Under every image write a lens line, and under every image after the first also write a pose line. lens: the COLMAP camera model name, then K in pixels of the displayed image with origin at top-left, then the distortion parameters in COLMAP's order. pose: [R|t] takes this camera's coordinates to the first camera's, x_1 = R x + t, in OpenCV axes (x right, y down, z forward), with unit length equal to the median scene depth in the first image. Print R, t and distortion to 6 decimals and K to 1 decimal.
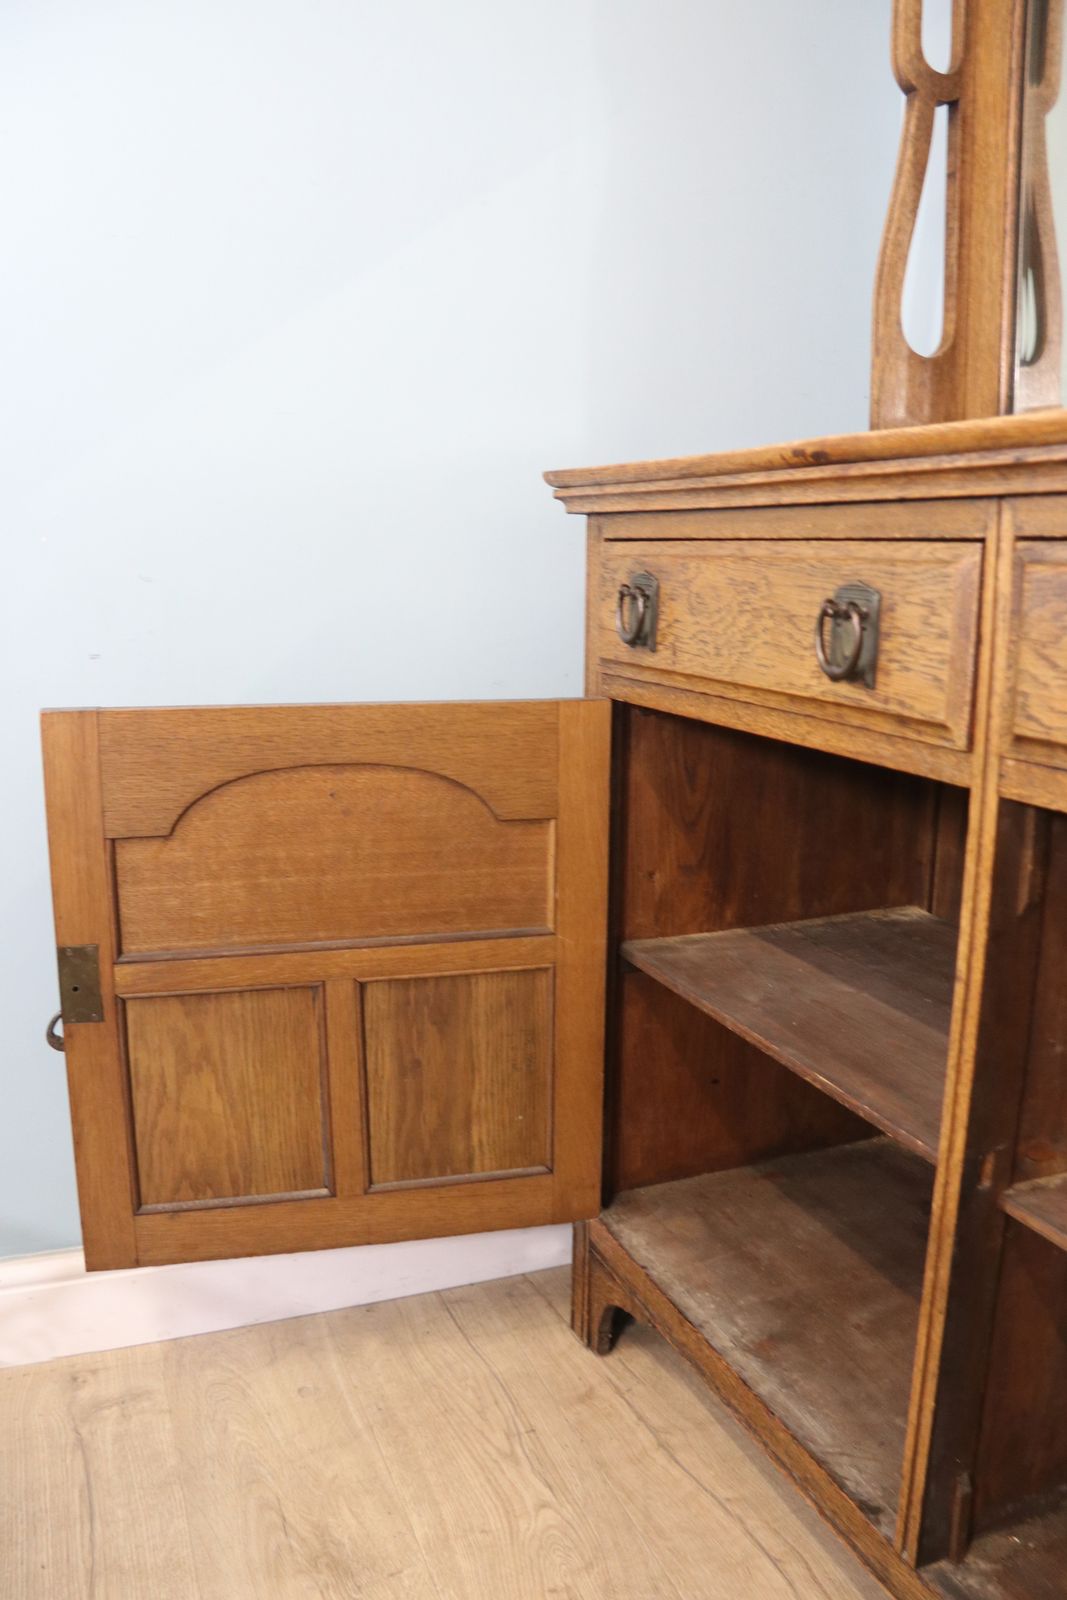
lens RADIAL K [[1263.8, 0, 519.9], [0, 1263.8, 825.5], [0, 0, 1]] dist [-0.149573, 0.064749]
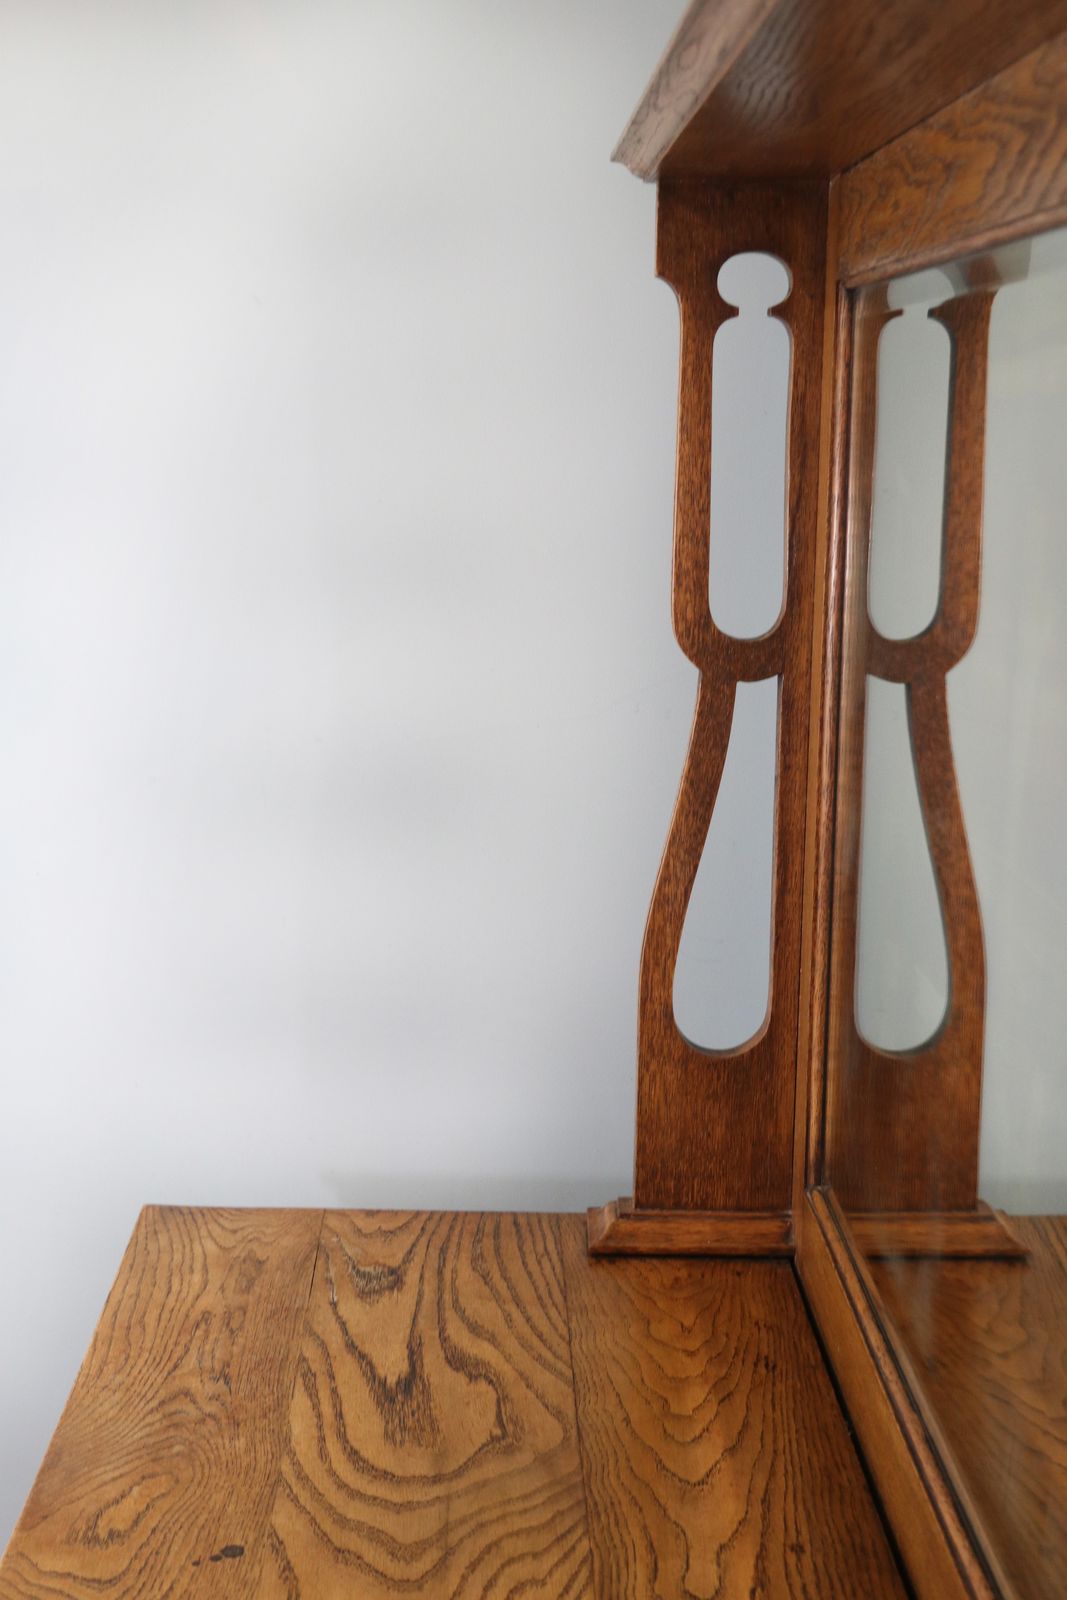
lens RADIAL K [[2175.2, 0, 533.5], [0, 2175.2, 800.0], [0, 0, 1]] dist [0.067723, 0.074606]
pose [[0.936048, 0.075186, -0.343747, 0.693441], [-0.085050, 0.996283, -0.013687, -0.542072], [0.341440, 0.042048, 0.938963, -0.173956]]
